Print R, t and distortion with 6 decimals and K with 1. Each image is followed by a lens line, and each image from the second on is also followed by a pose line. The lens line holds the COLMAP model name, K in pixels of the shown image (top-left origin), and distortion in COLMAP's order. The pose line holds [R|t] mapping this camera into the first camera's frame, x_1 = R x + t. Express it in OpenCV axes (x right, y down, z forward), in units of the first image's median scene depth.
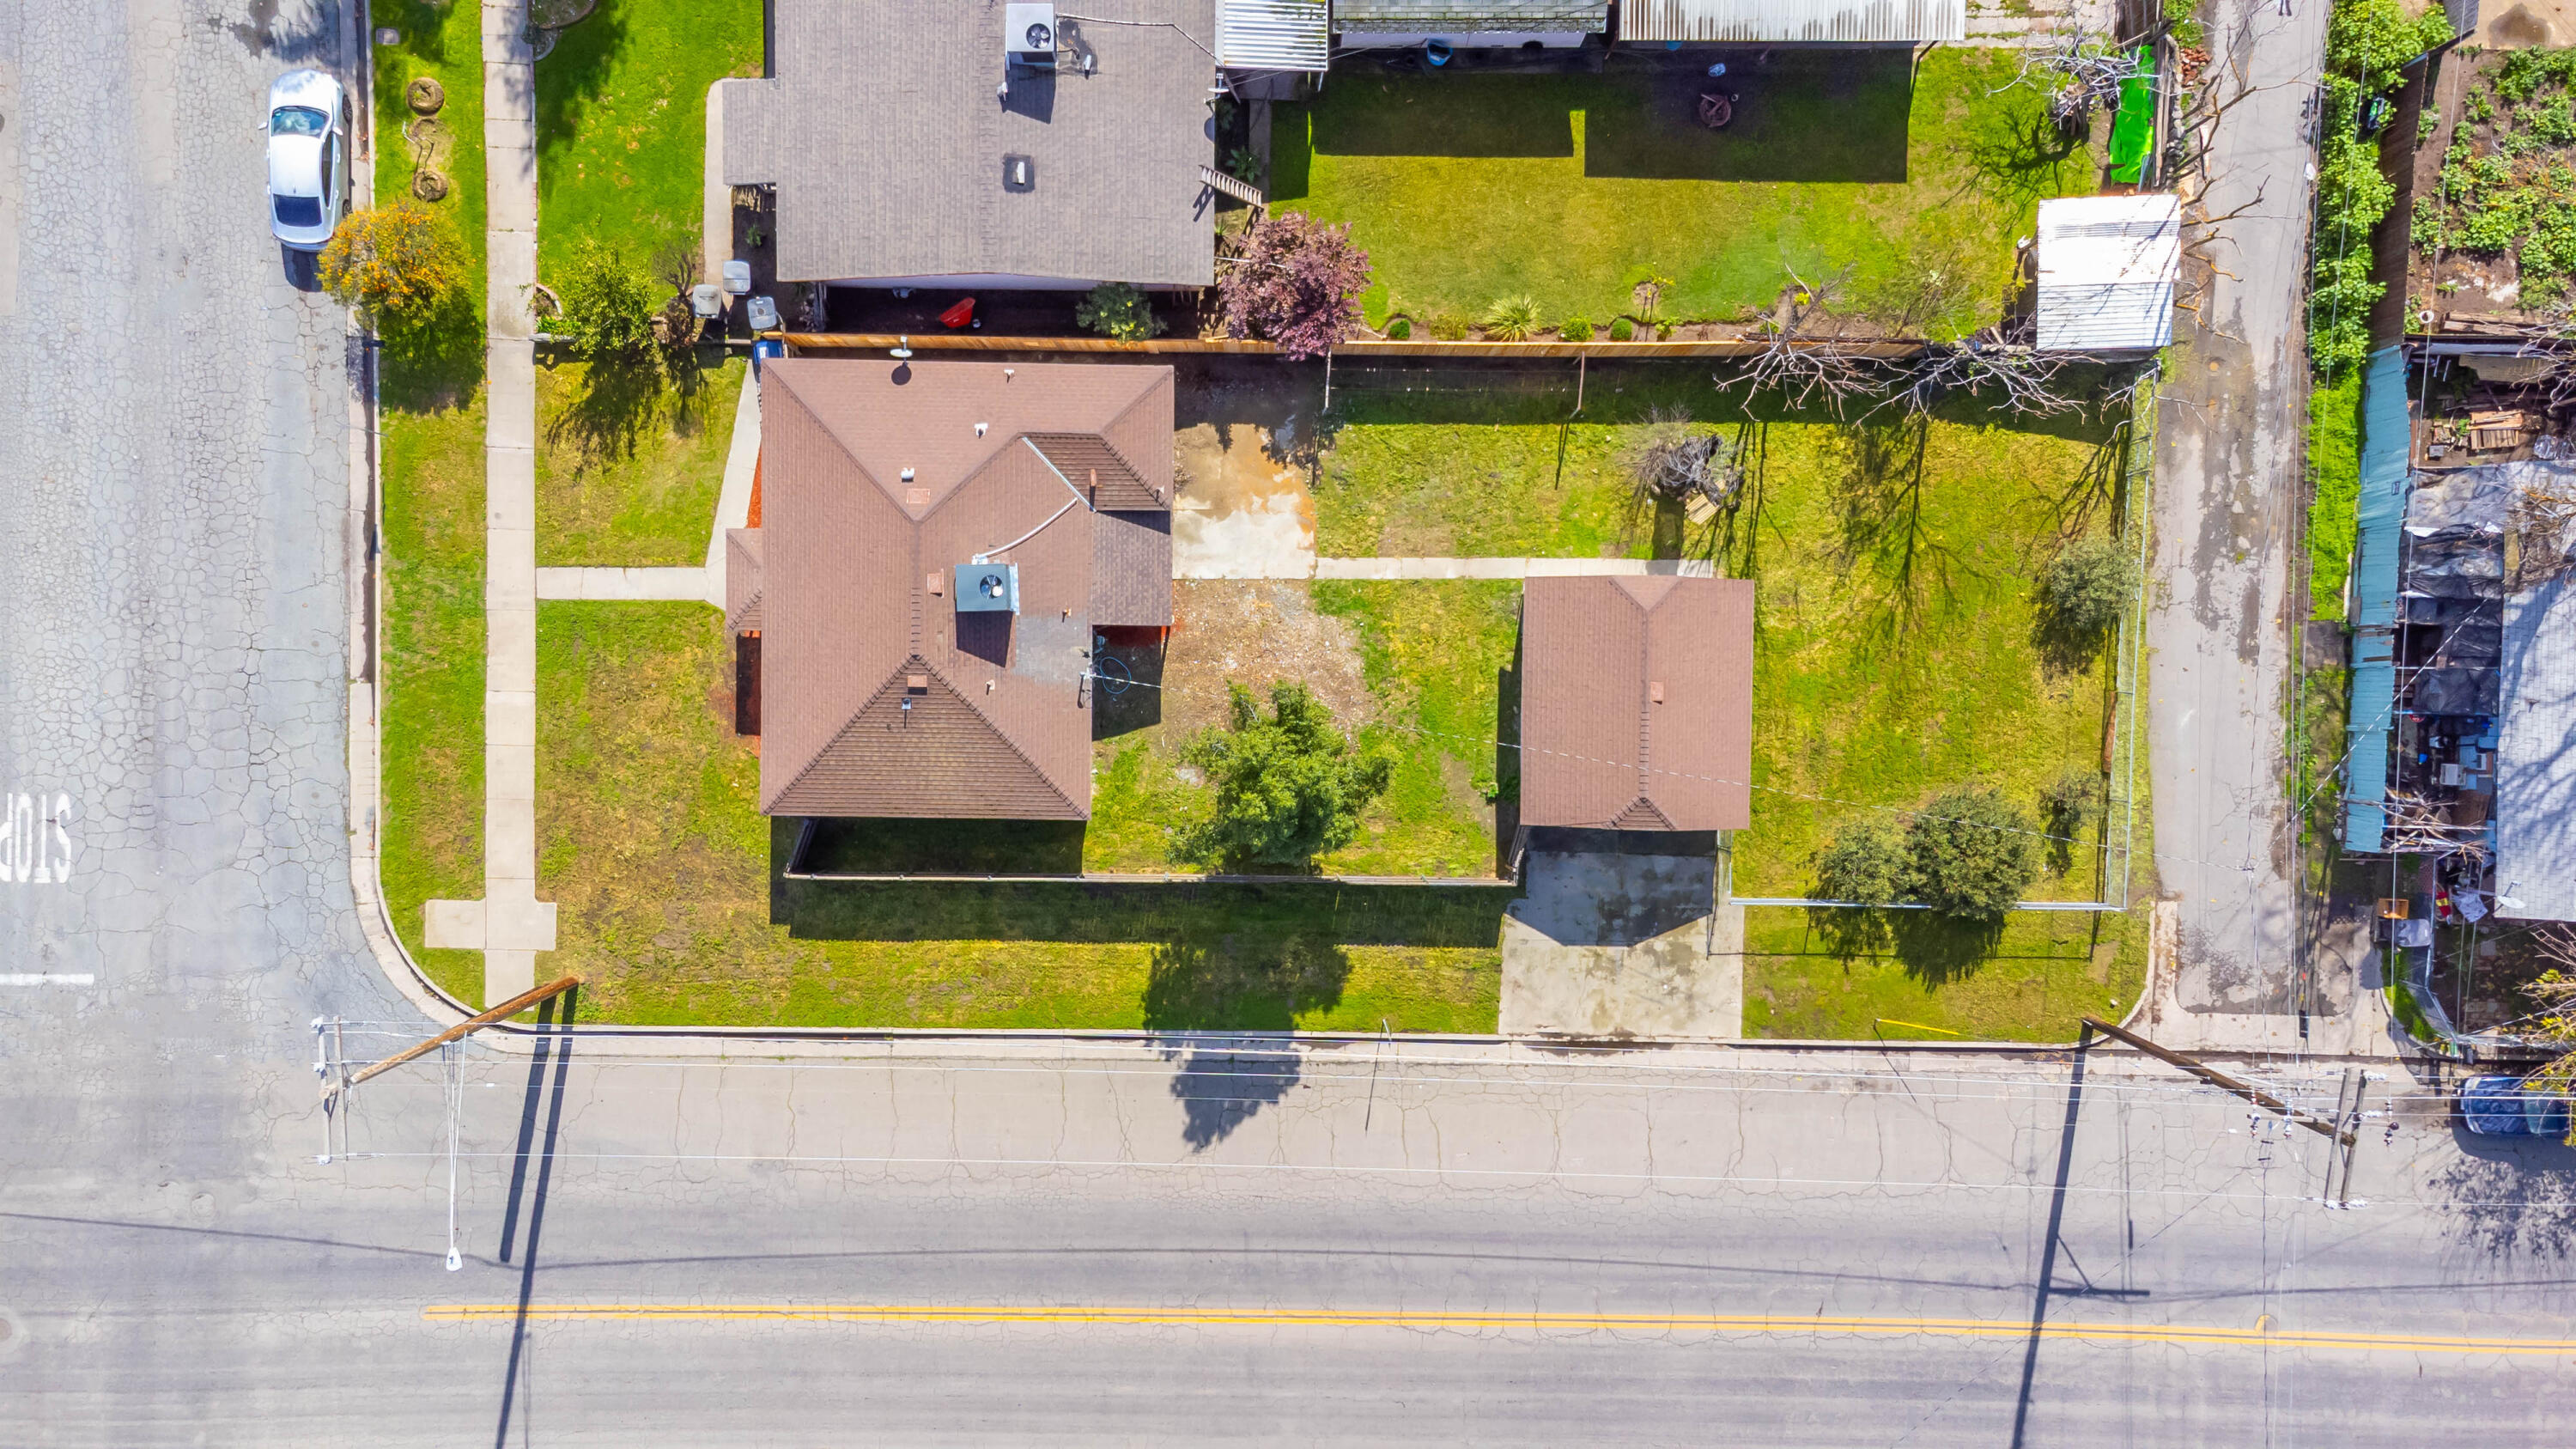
lens RADIAL K [[1919.9, 0, 1267.4], [0, 1919.9, 721.6], [0, 0, 1]] dist [0.040185, 0.074584]
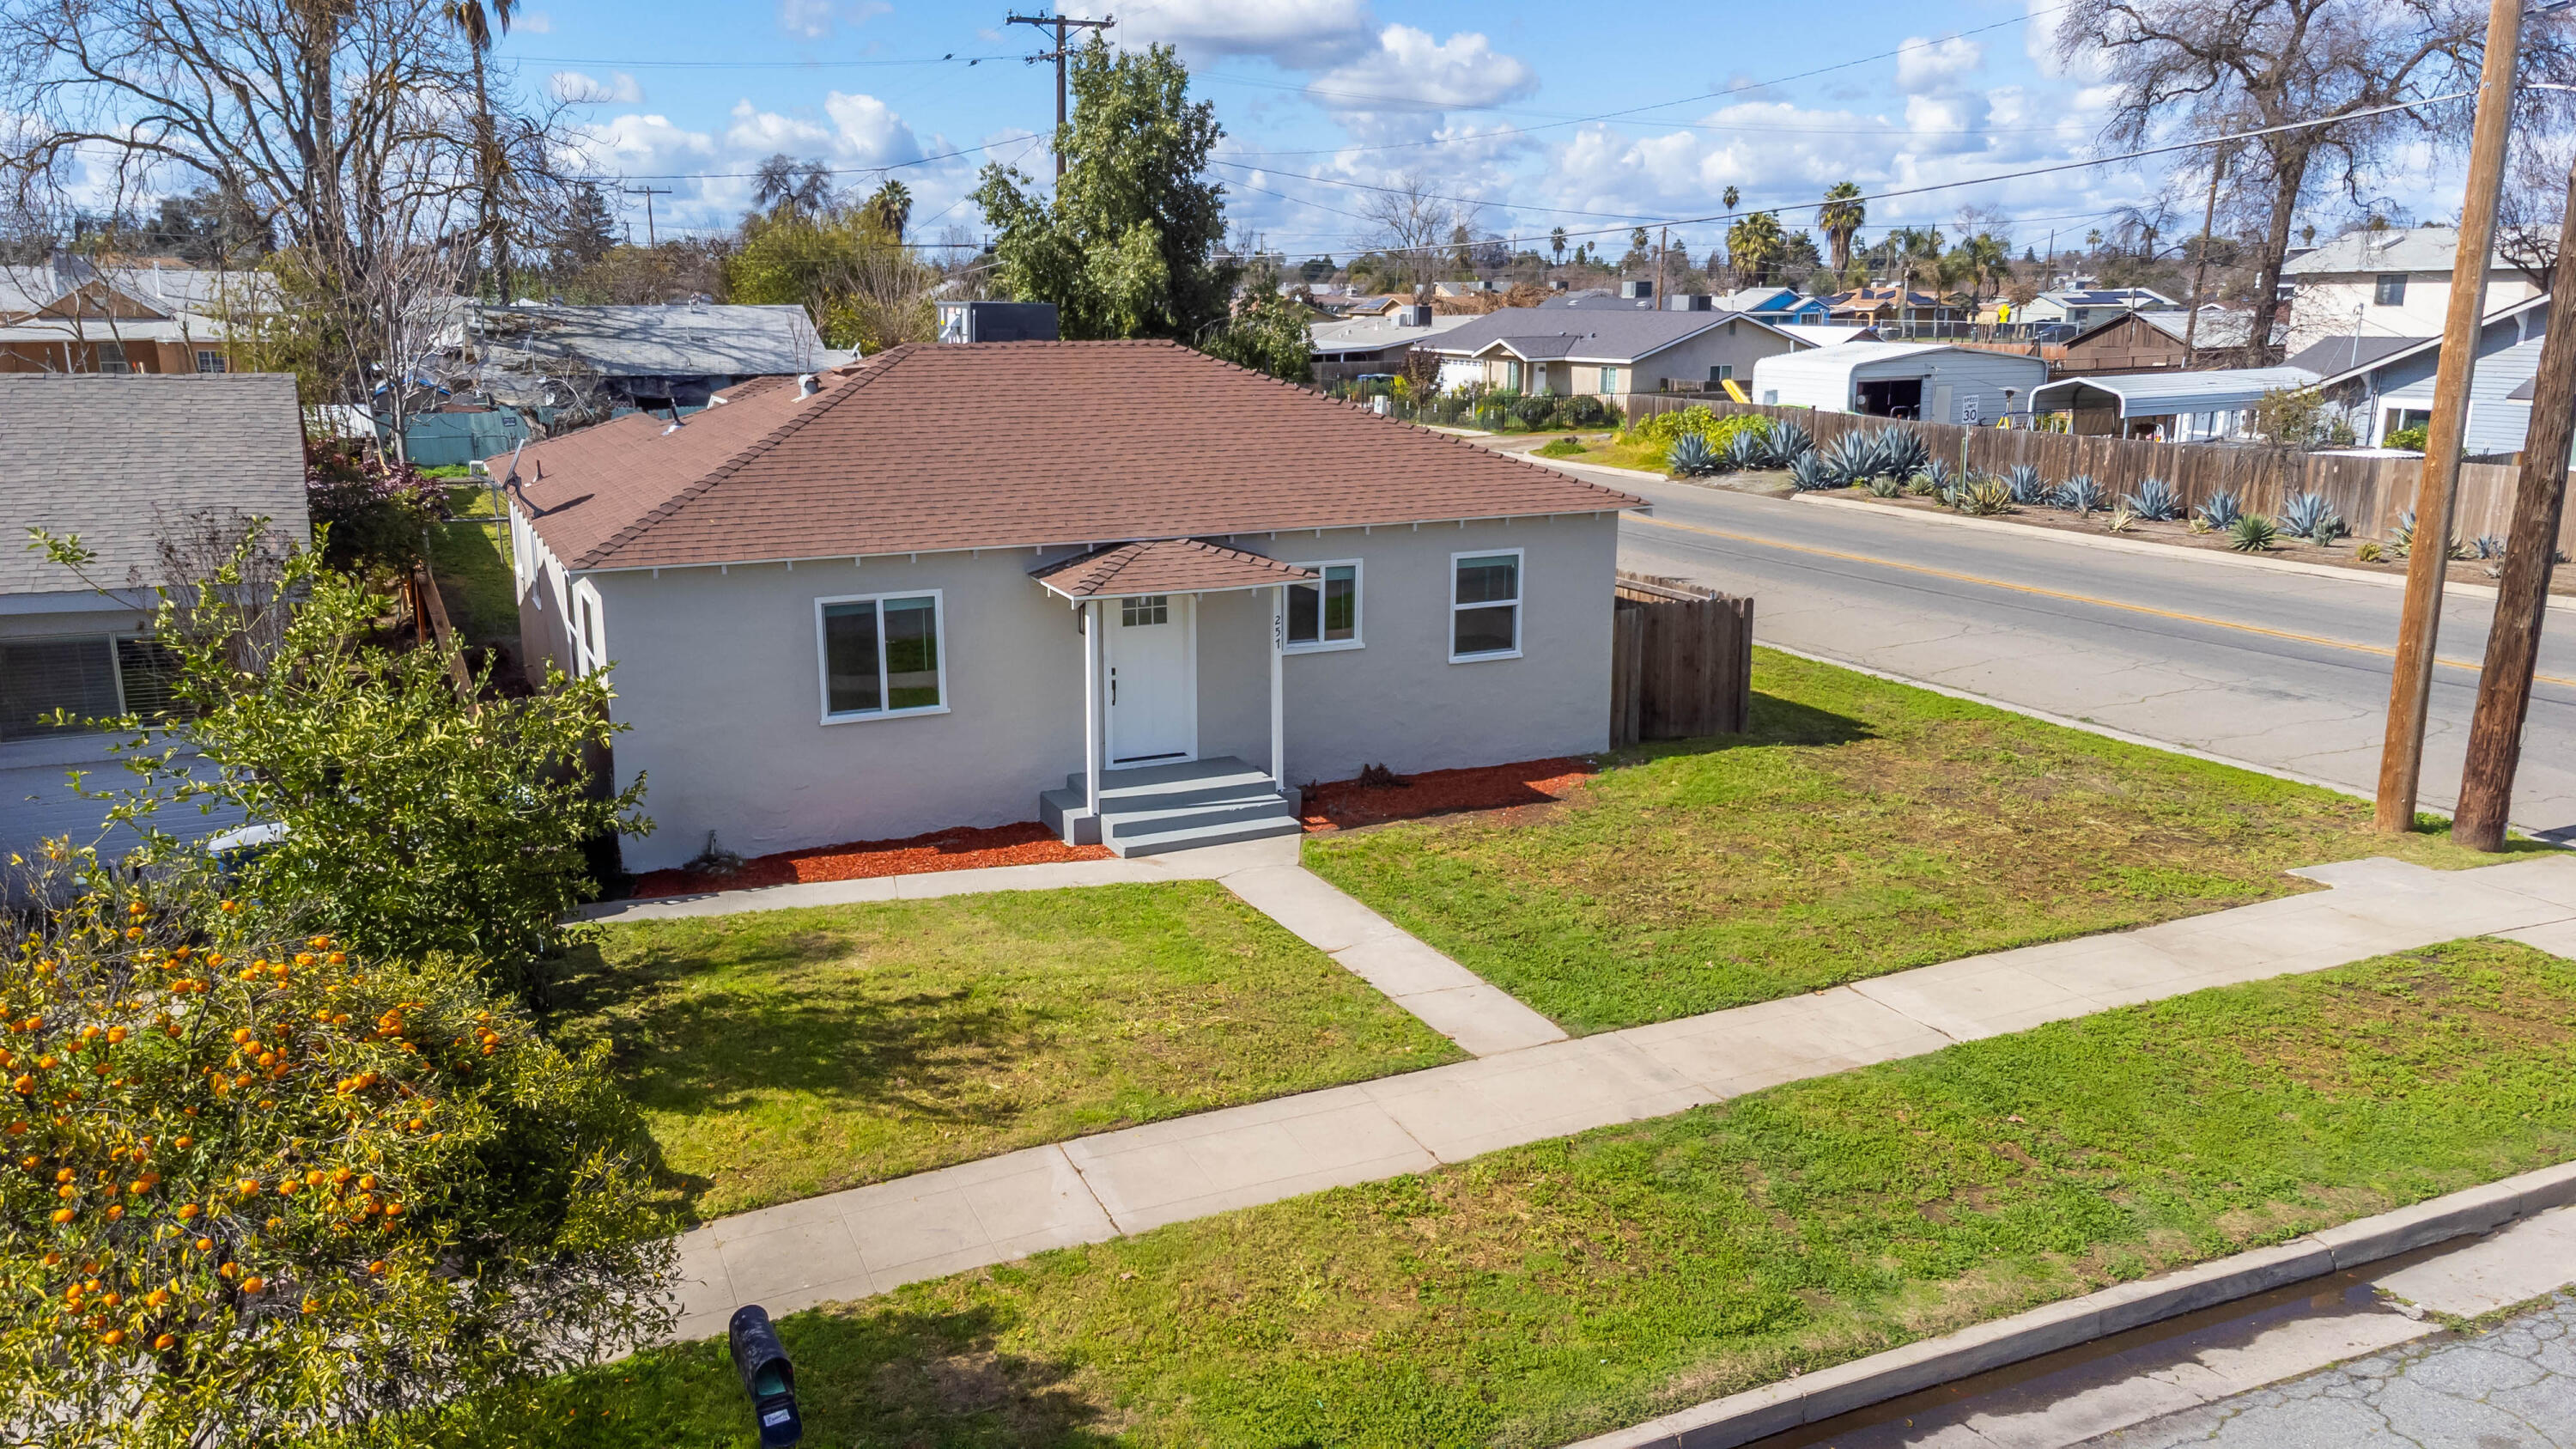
lens RADIAL K [[1919.9, 0, 1267.4], [0, 1919.9, 721.6], [0, 0, 1]] dist [0.040185, 0.074584]
pose [[-0.439011, -0.208218, 0.874022, -0.586897], [0.898279, -0.122375, 0.422041, -0.211493], [0.019082, 0.970397, 0.240761, 0.891468]]
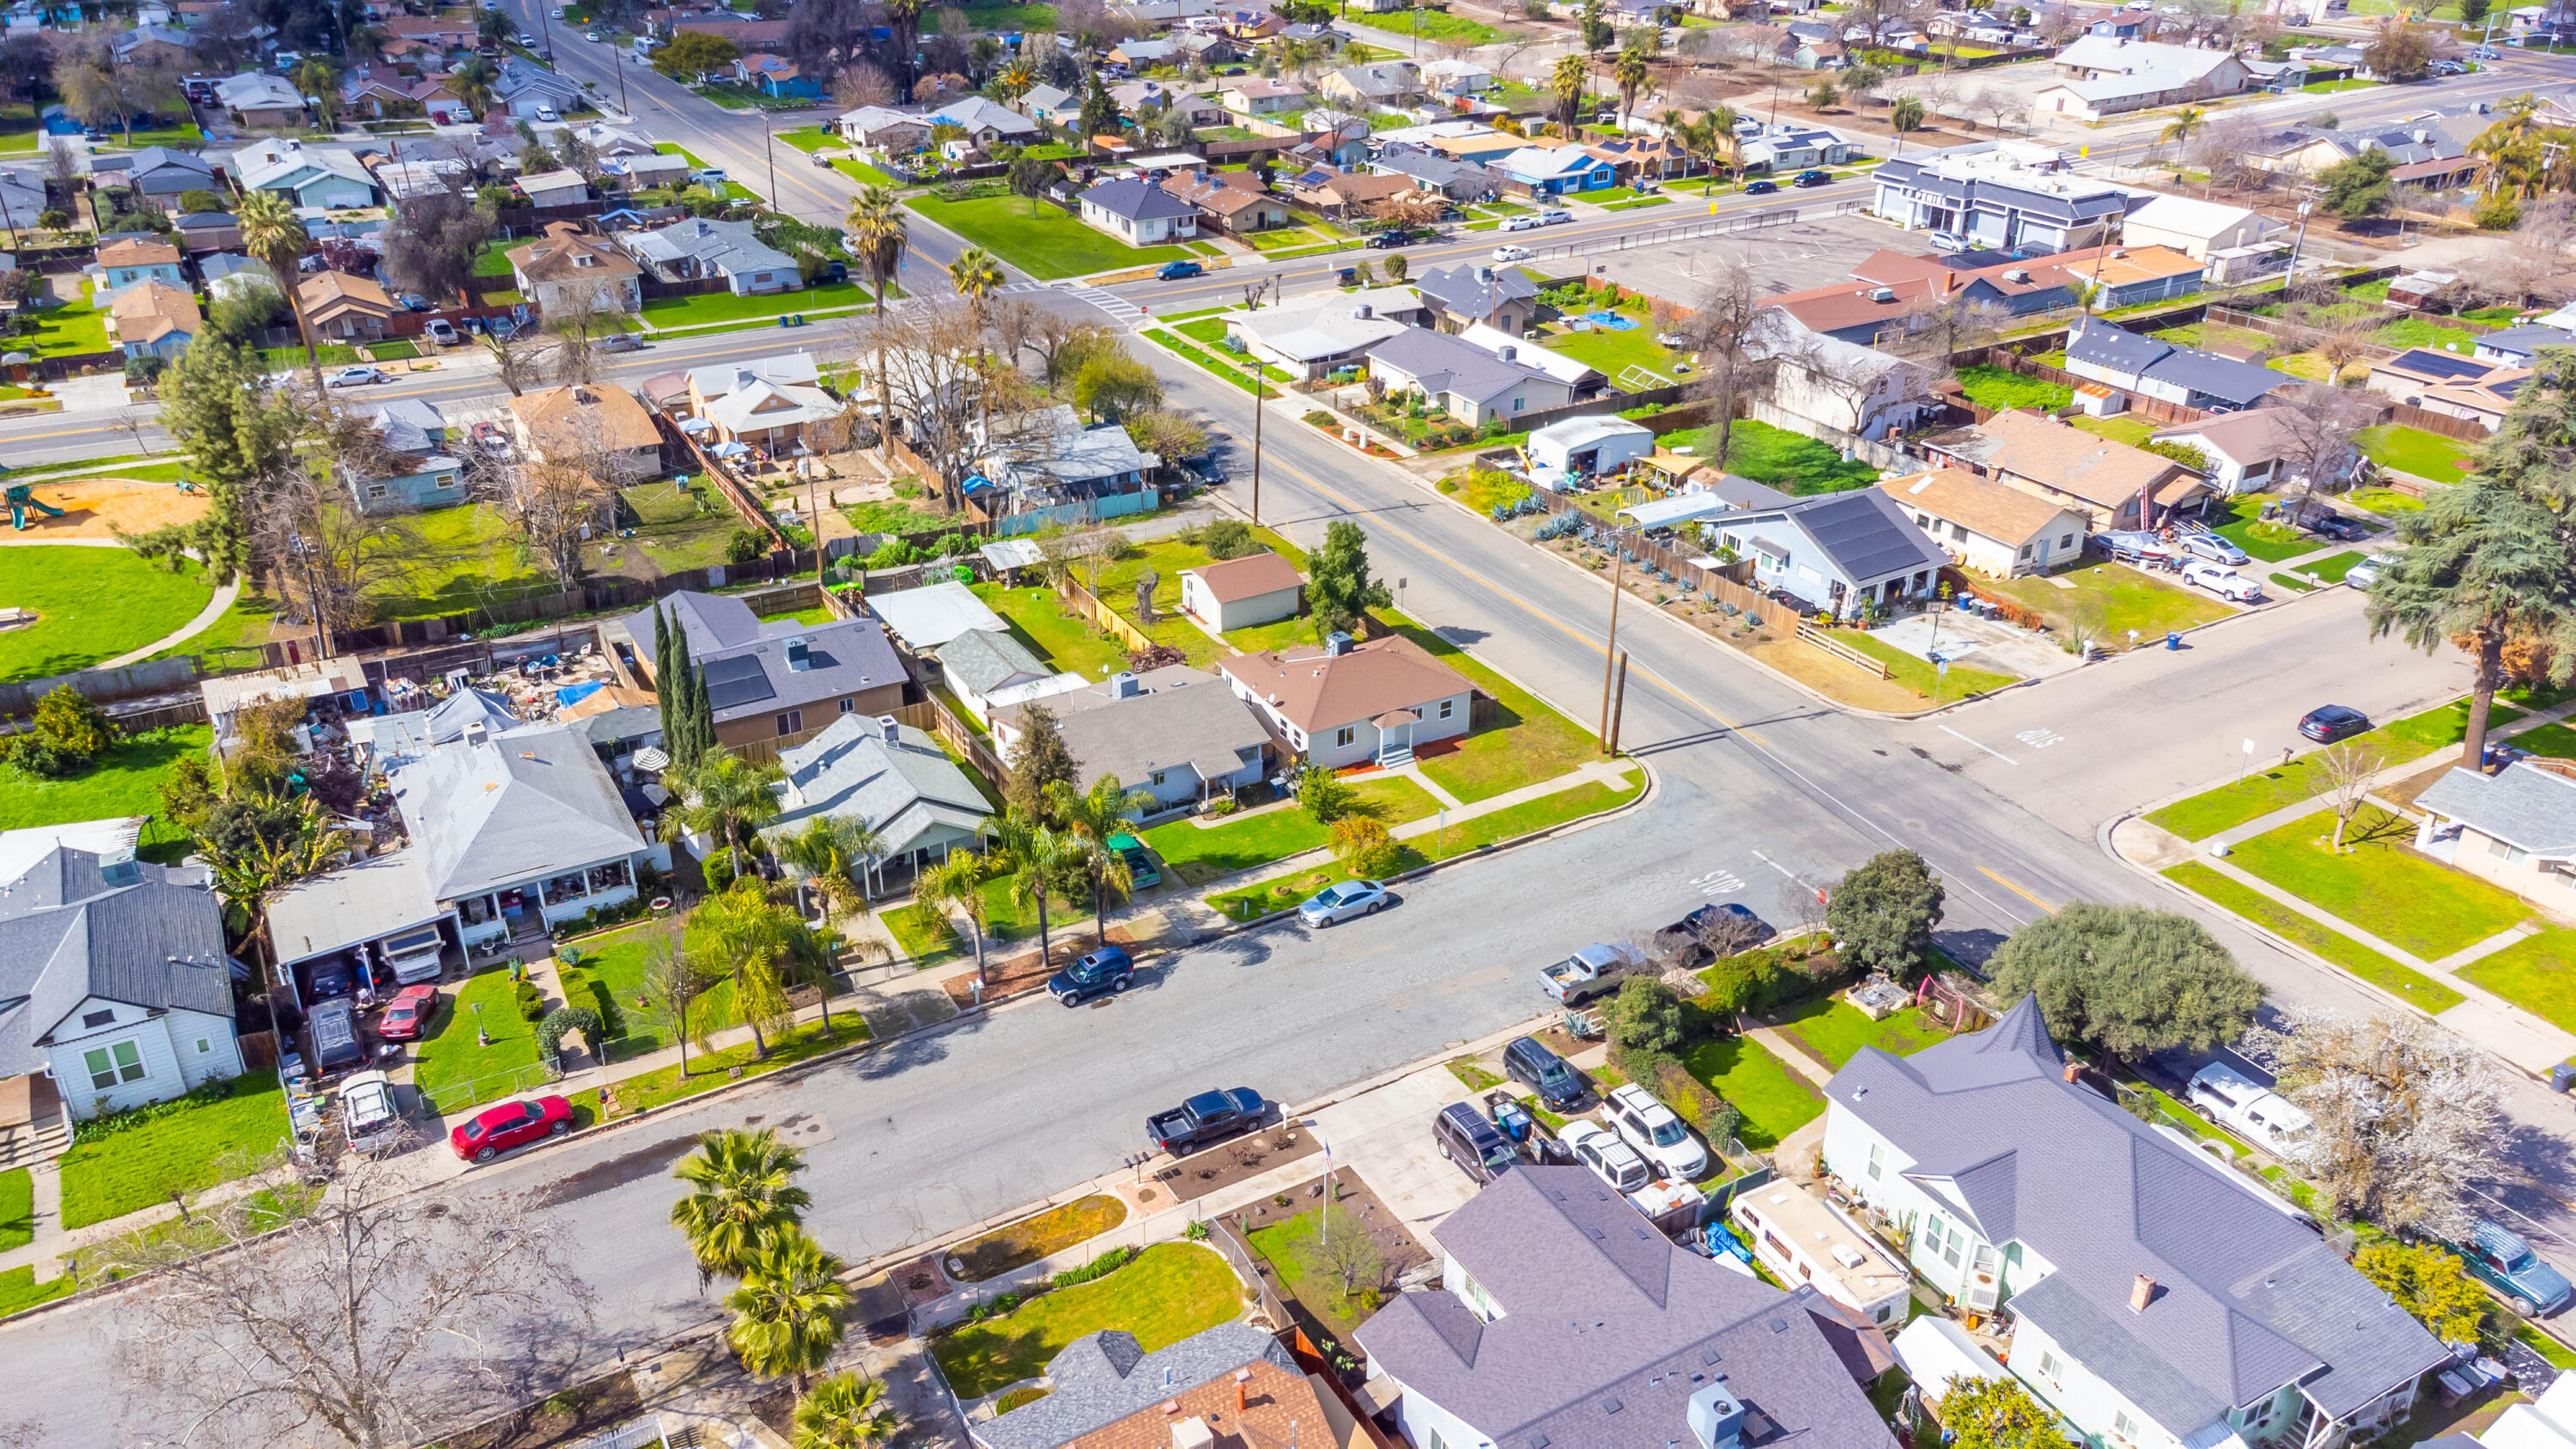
lens RADIAL K [[1919.9, 0, 1267.4], [0, 1919.9, 721.6], [0, 0, 1]] dist [0.040185, 0.074584]
pose [[-0.510135, -0.397783, 0.762582, -1.770485], [0.859974, -0.250752, 0.444487, -1.113186], [0.014409, 0.882548, 0.470001, -0.024898]]
